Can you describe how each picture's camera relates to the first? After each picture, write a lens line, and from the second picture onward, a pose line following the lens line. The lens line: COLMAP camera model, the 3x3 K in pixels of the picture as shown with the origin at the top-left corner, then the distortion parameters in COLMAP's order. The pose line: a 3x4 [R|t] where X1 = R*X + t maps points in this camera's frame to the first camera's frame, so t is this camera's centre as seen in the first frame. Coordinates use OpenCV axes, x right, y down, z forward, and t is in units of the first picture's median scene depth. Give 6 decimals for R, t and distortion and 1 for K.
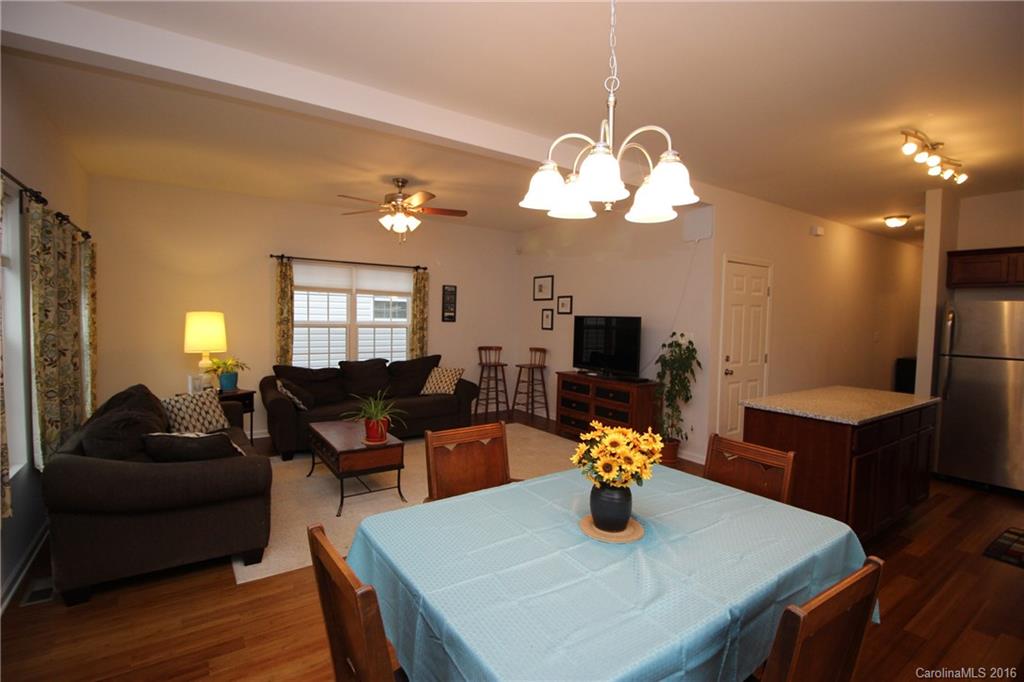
lens RADIAL K [[475.4, 0, 512.4], [0, 475.4, 340.8], [0, 0, 1]] dist [-0.003250, -0.008986]
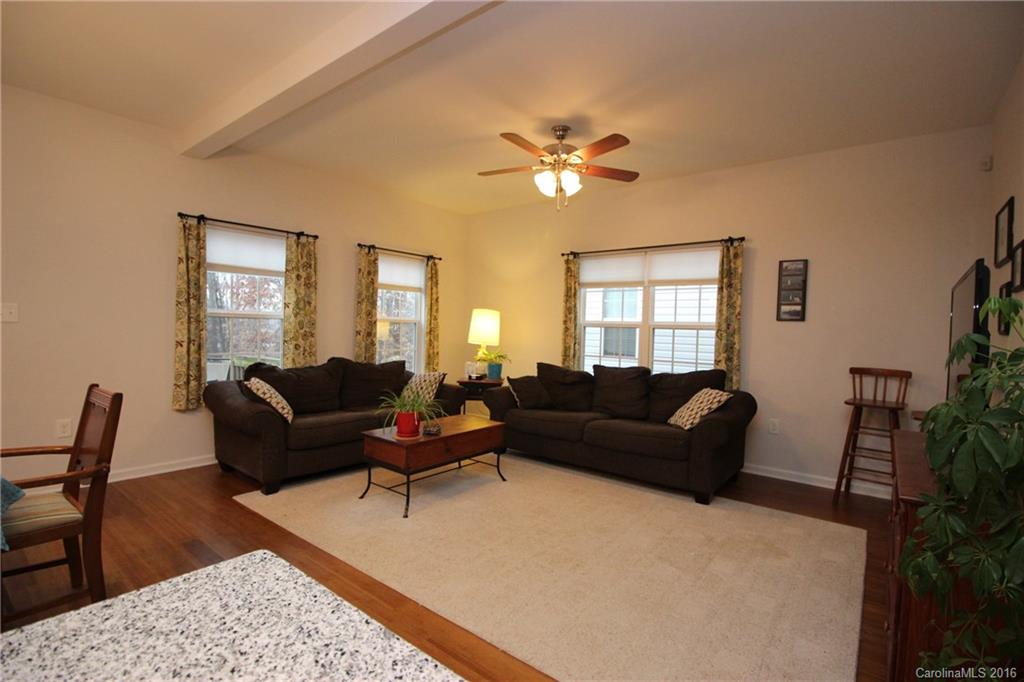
lens RADIAL K [[475.4, 0, 511.5], [0, 475.4, 338.9], [0, 0, 1]] dist [-0.003250, -0.008986]
pose [[0.289503, 0.009362, -0.957131, 0.408151], [-0.069912, 0.997488, -0.011389, 0.016836], [0.954620, 0.070213, 0.289430, 0.600164]]
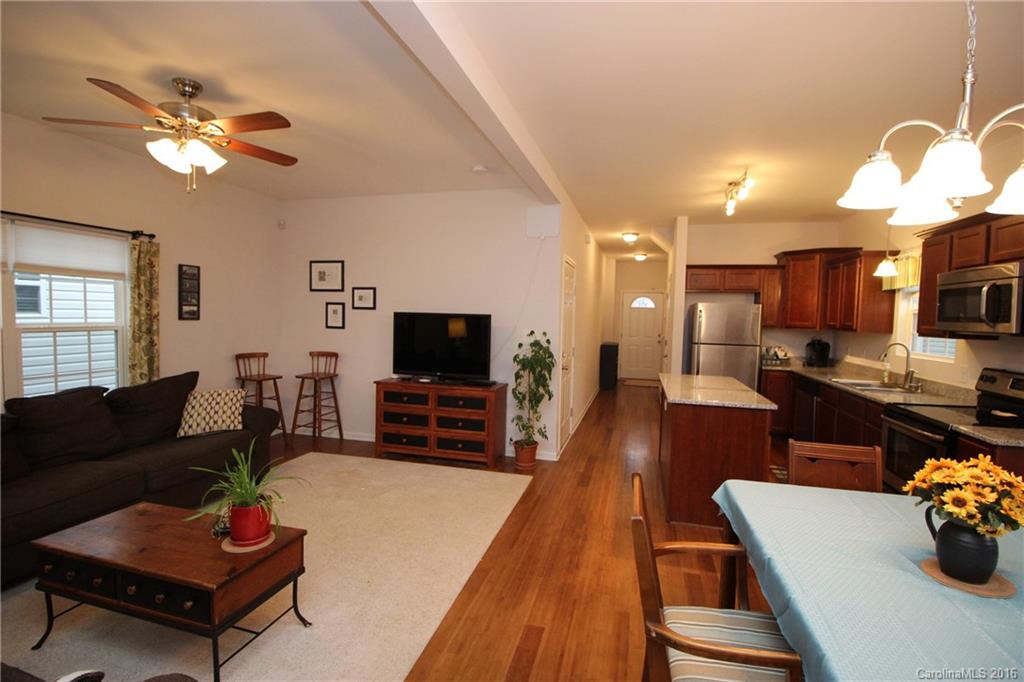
lens RADIAL K [[475.4, 0, 511.8], [0, 475.4, 340.6], [0, 0, 1]] dist [-0.003250, -0.008986]
pose [[0.763823, -0.038022, 0.644305, -0.264667], [0.025523, 0.999262, 0.028712, -0.022532], [-0.644921, -0.005486, 0.764229, 0.244900]]
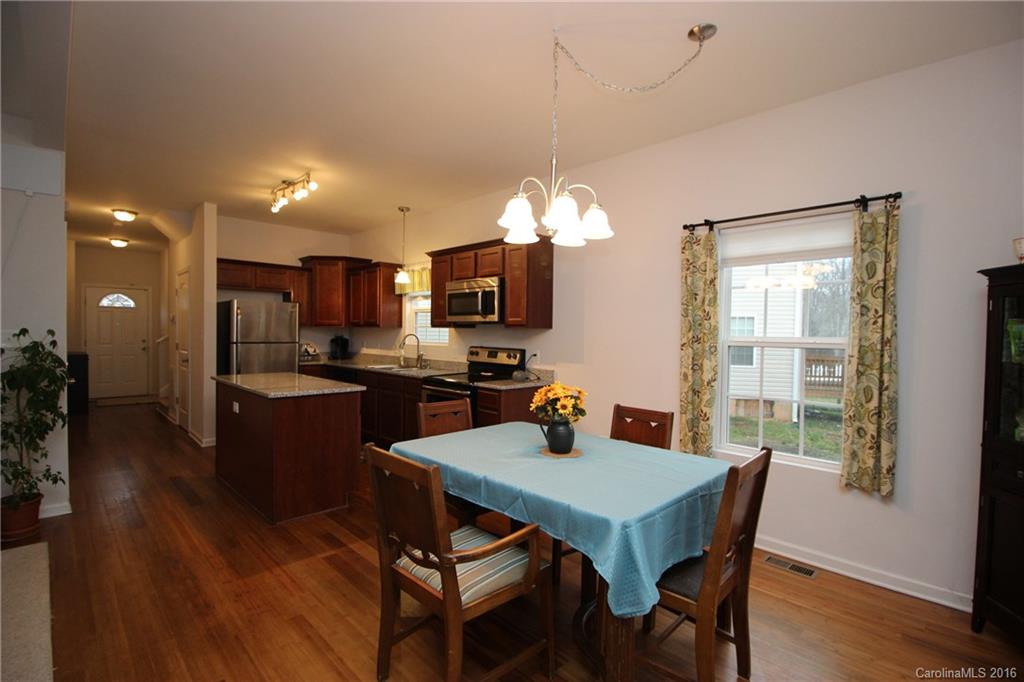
lens RADIAL K [[475.4, 0, 512.3], [0, 475.4, 339.9], [0, 0, 1]] dist [-0.003250, -0.008986]
pose [[-0.168674, -0.040448, 0.984842, -0.336201], [0.033727, 0.998336, 0.046778, -0.008383], [-0.985095, 0.041106, -0.167029, 0.382959]]
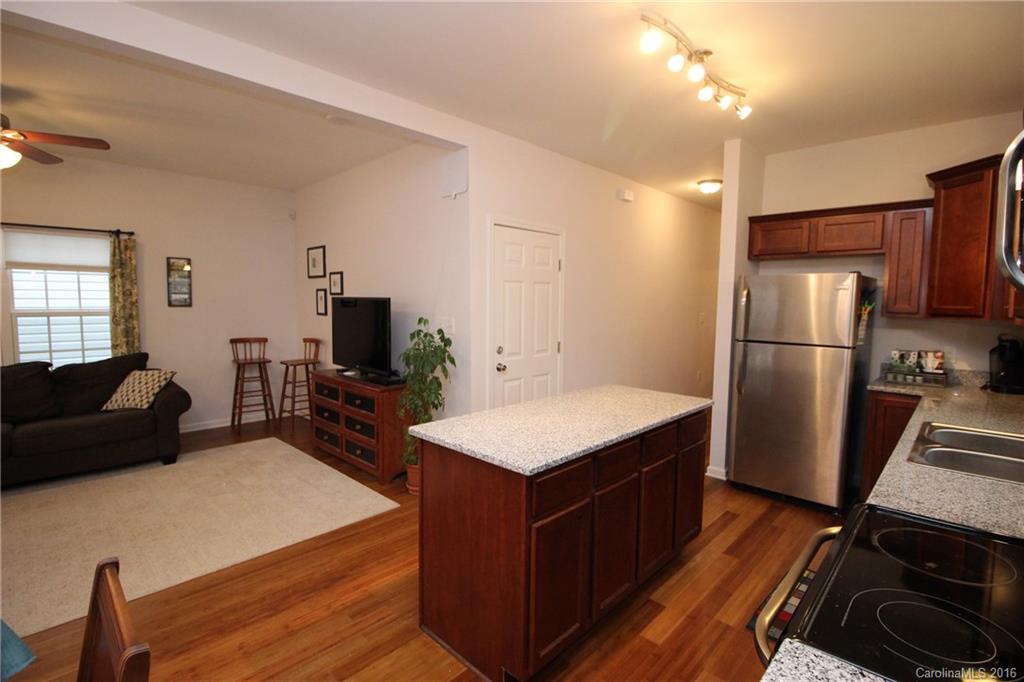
lens RADIAL K [[475.4, 0, 514.5], [0, 475.4, 339.9], [0, 0, 1]] dist [-0.003250, -0.008986]
pose [[0.980548, -0.024988, 0.194684, 0.285175], [0.018405, 0.999198, 0.035548, -0.005721], [-0.195417, -0.031274, 0.980222, 0.202251]]
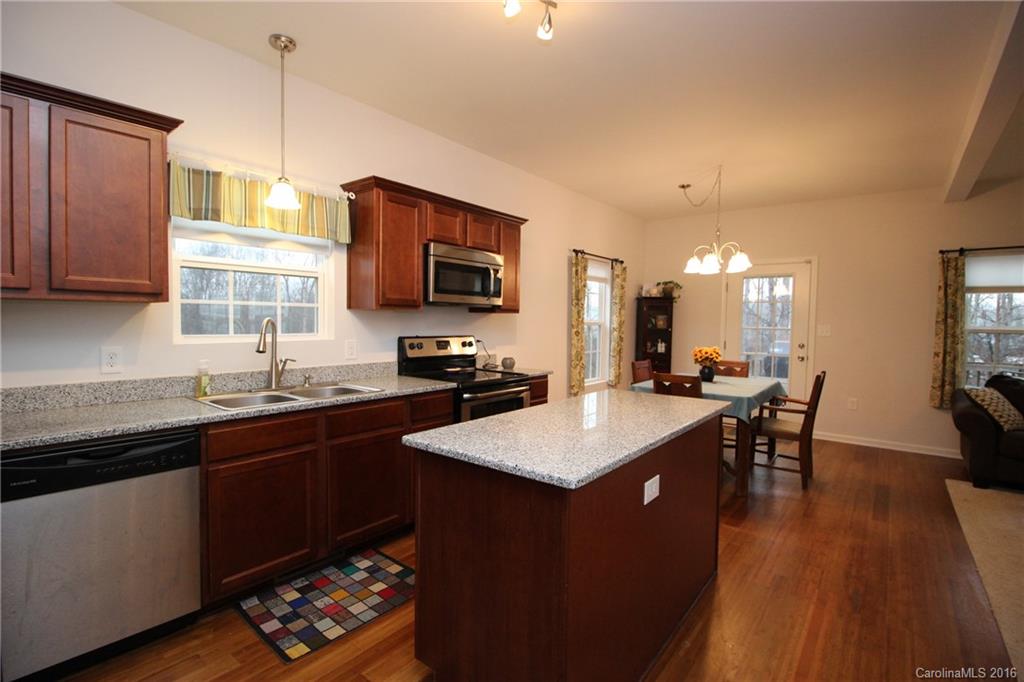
lens RADIAL K [[475.4, 0, 513.4], [0, 475.4, 338.9], [0, 0, 1]] dist [-0.003250, -0.008986]
pose [[-0.957849, -0.022521, -0.286388, 0.599733], [-0.048406, 0.995321, 0.083626, -0.013123], [0.283164, 0.093964, -0.954457, 0.940834]]
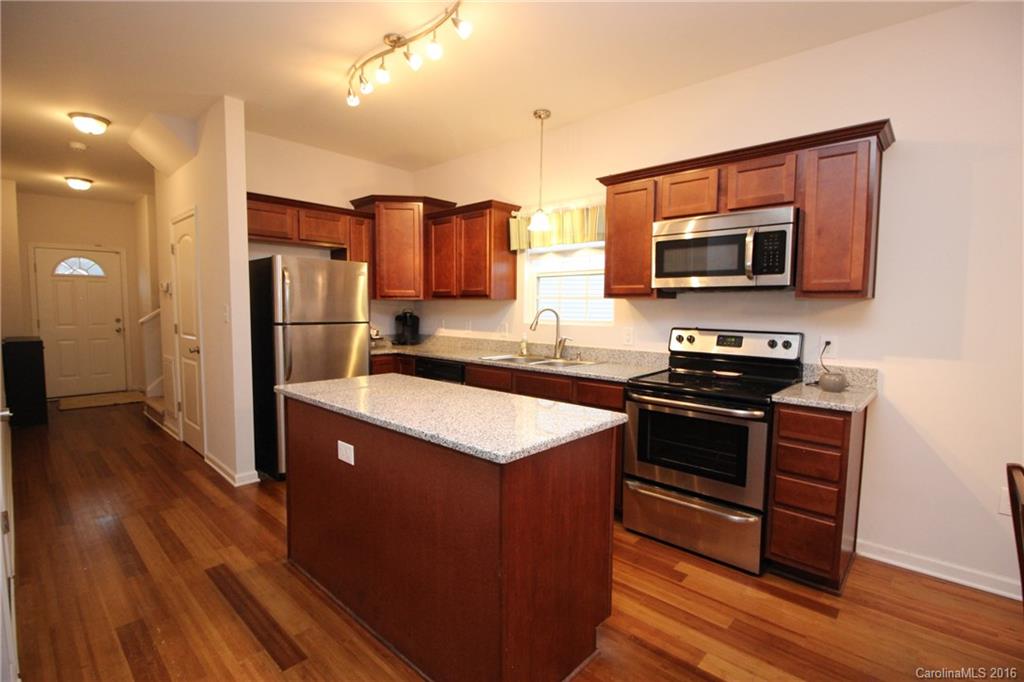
lens RADIAL K [[475.4, 0, 509.8], [0, 475.4, 340.9], [0, 0, 1]] dist [-0.003250, -0.008986]
pose [[-0.216180, -0.091355, 0.972070, 0.049092], [0.036239, 0.994176, 0.101492, -0.006036], [-0.975681, 0.057167, -0.211610, 0.622571]]
